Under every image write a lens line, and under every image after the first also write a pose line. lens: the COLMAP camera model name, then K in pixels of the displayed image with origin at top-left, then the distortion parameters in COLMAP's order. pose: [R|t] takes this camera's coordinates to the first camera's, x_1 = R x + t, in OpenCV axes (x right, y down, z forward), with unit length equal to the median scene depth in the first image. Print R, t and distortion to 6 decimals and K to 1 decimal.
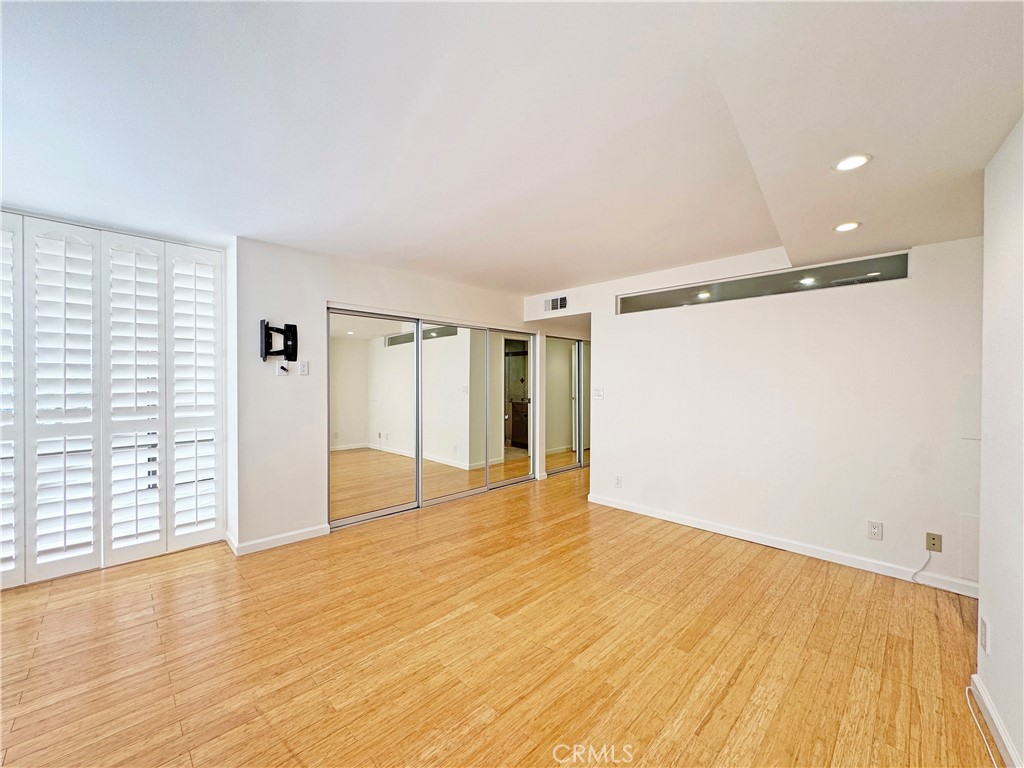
lens RADIAL K [[411.4, 0, 511.3], [0, 411.4, 384.1], [0, 0, 1]] dist [0.000144, 0.000082]
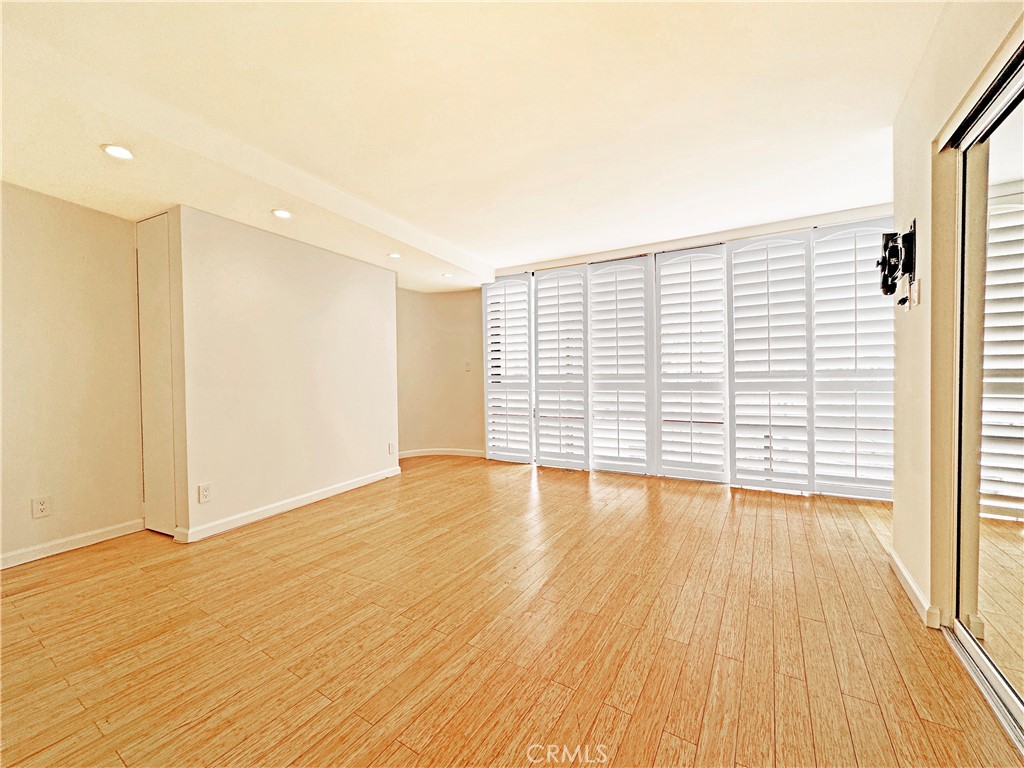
lens RADIAL K [[411.4, 0, 513.5], [0, 411.4, 381.7], [0, 0, 1]] dist [0.000144, 0.000082]
pose [[-0.973748, 0.013368, -0.227236, 0.228871], [0.008971, 0.999752, 0.020372, 0.100513], [0.227452, 0.017799, -0.973627, 2.239350]]
